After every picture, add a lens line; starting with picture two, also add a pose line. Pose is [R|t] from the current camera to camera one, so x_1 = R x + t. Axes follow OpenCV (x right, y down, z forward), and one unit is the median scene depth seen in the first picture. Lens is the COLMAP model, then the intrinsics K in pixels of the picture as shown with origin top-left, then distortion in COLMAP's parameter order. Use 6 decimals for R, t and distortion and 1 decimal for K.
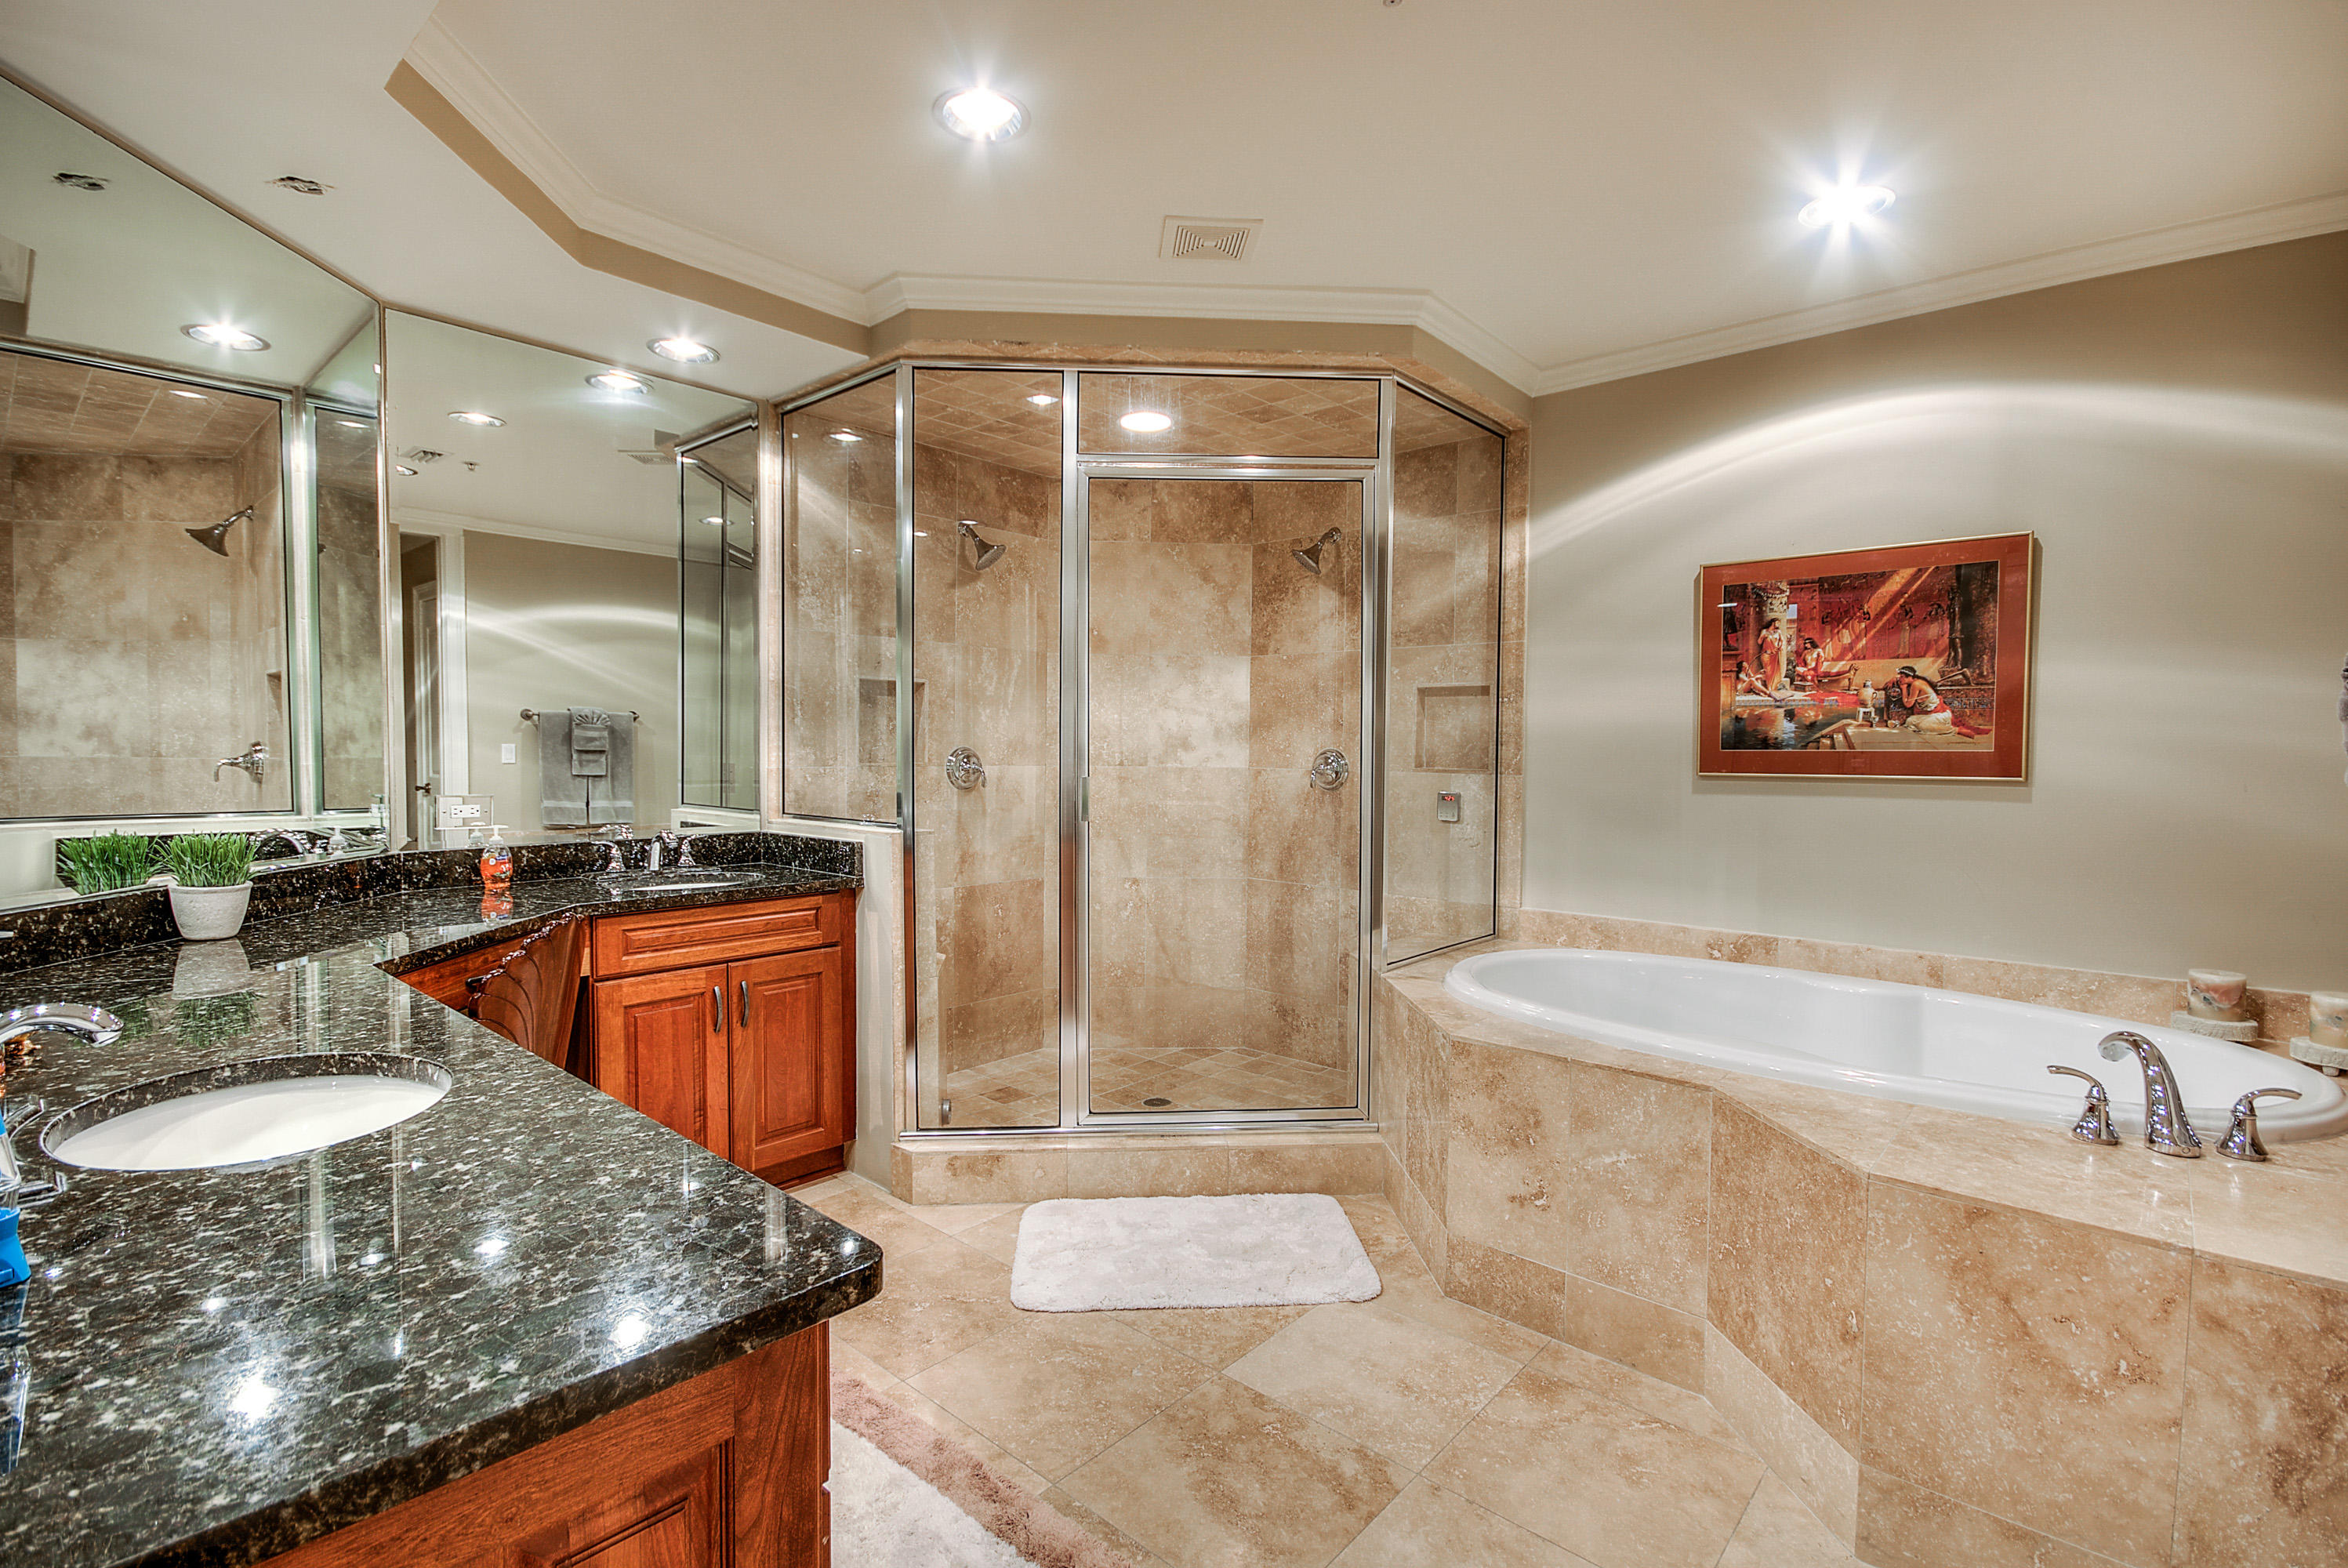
lens RADIAL K [[1088.1, 0, 1128.4], [0, 1088.1, 762.1], [0, 0, 1]] dist [-0.003208, -0.000224]
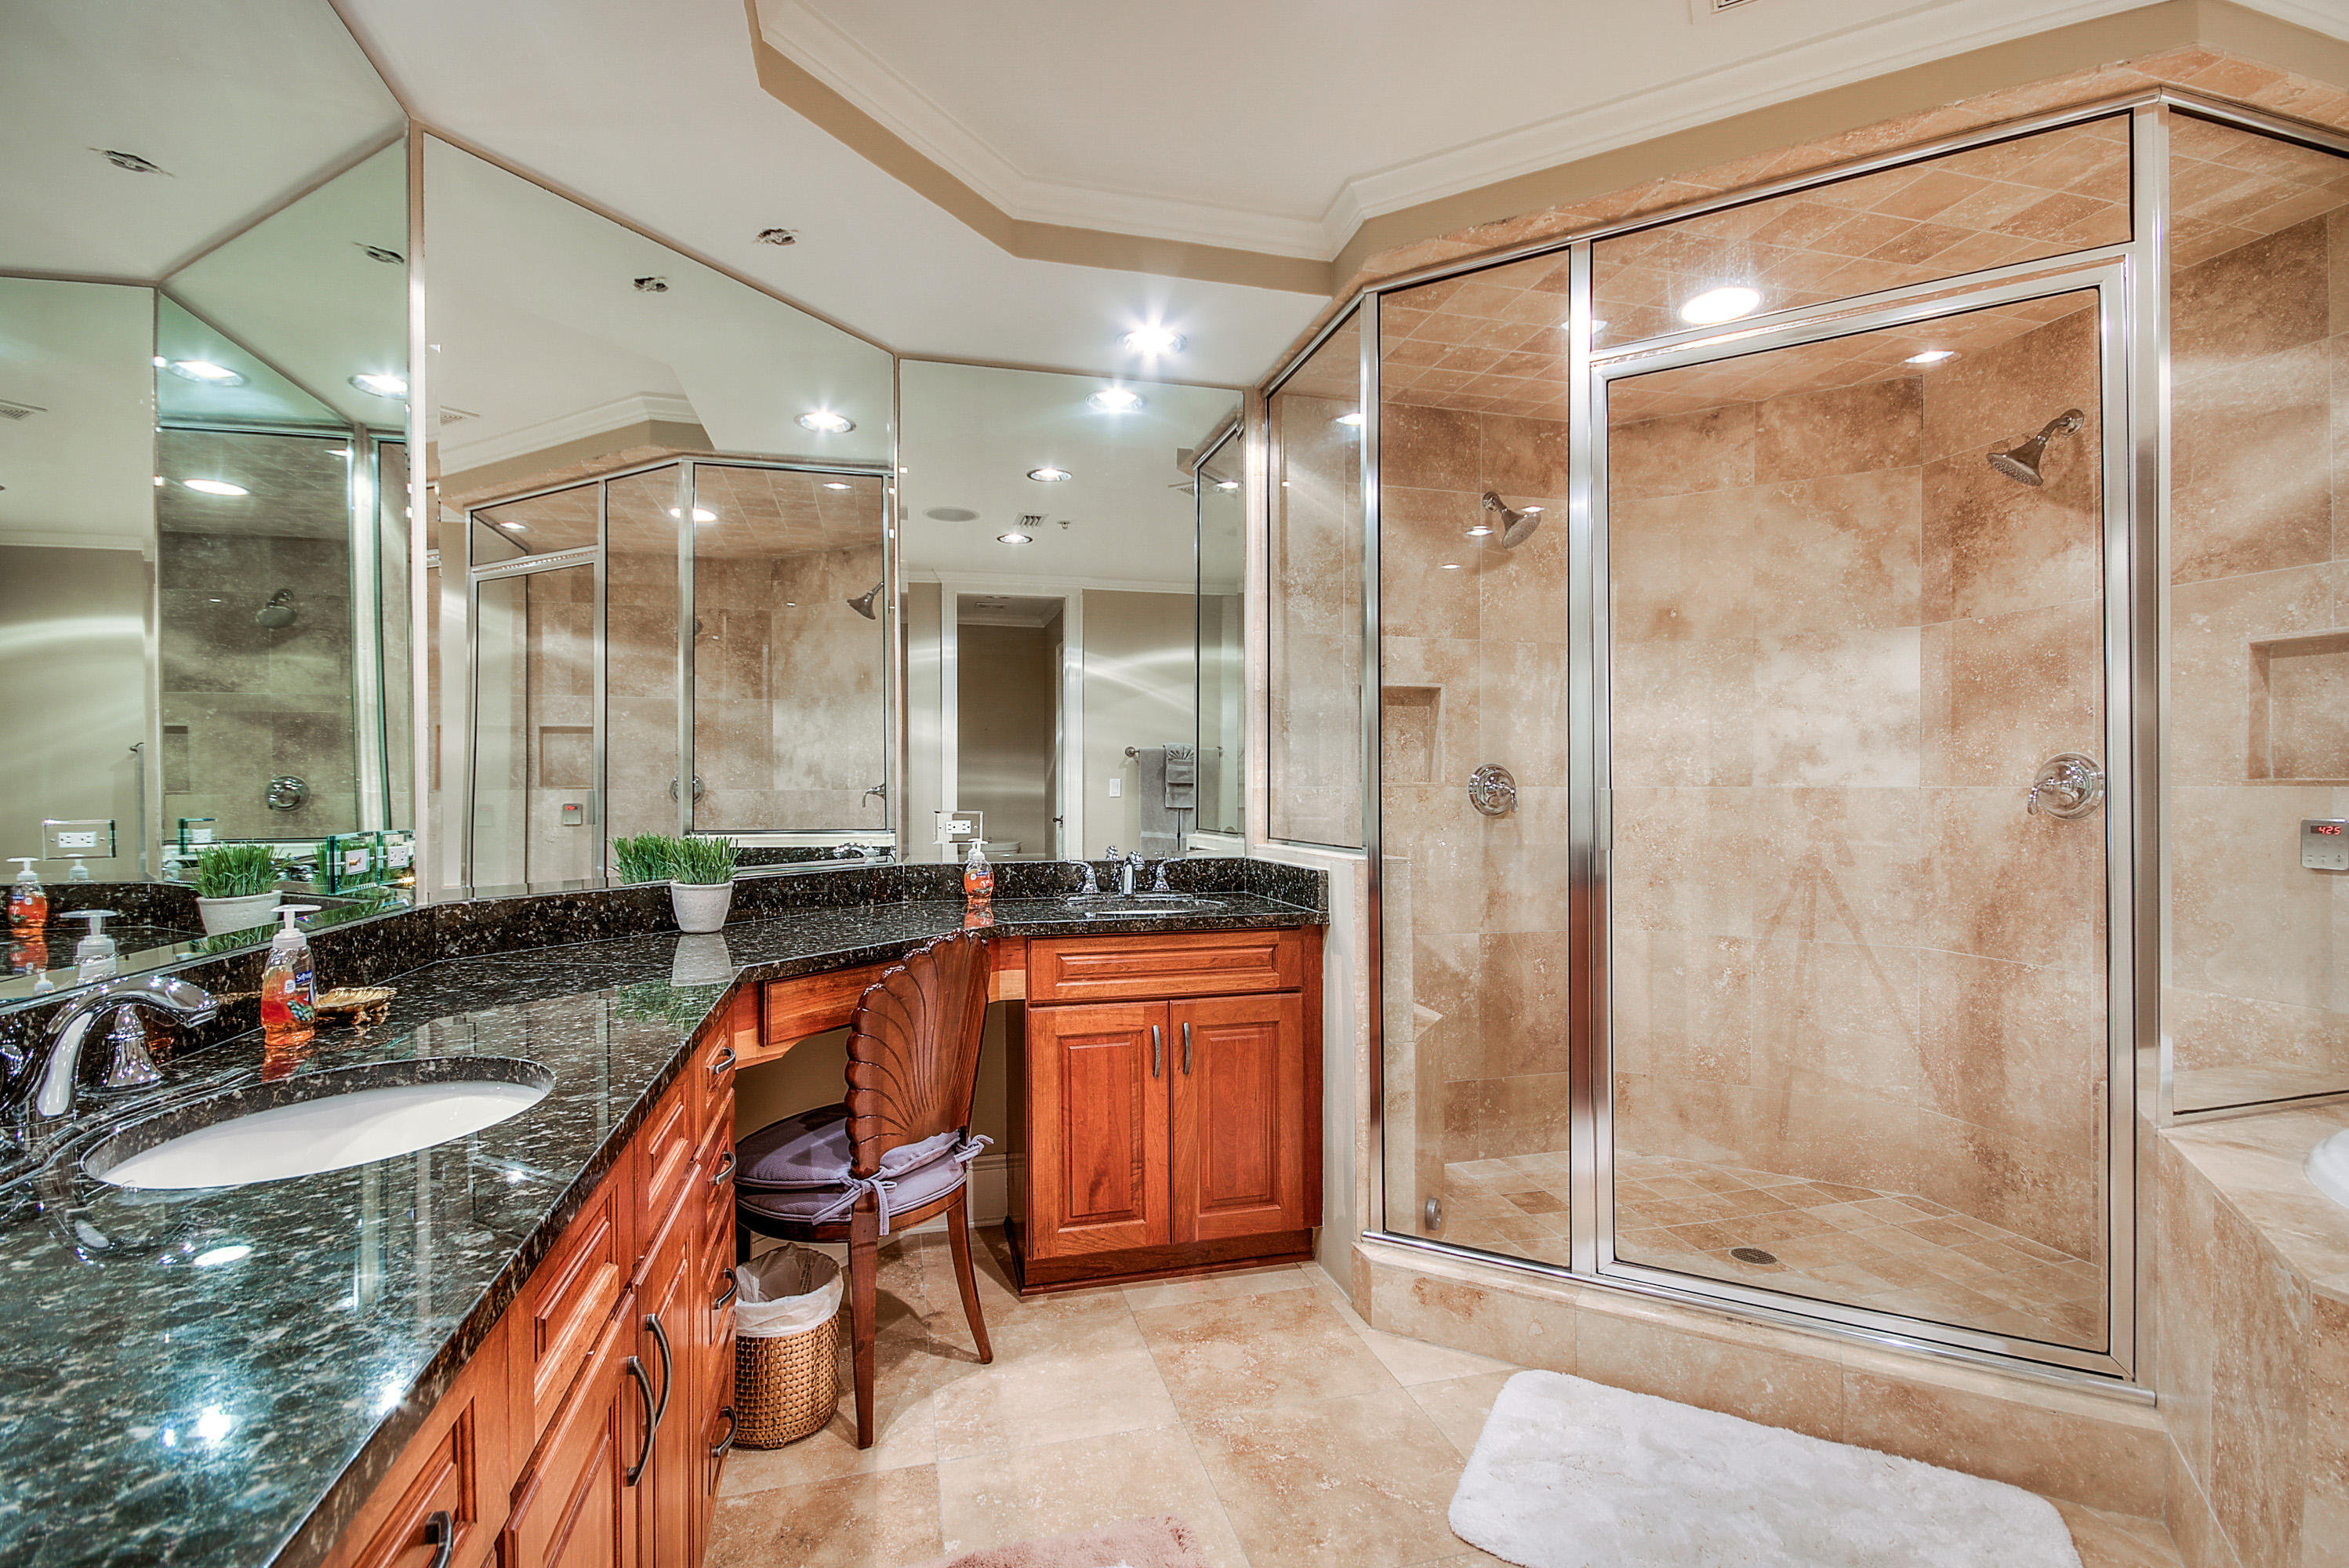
lens RADIAL K [[1083.0, 0, 1137.8], [0, 1083.0, 777.9], [0, 0, 1]] dist [0.000571, -0.000316]
pose [[0.845809, -0.012666, -0.533335, 0.074514], [-0.001173, 0.999672, -0.025602, 0.022506], [0.533484, 0.022280, 0.845516, 0.202917]]
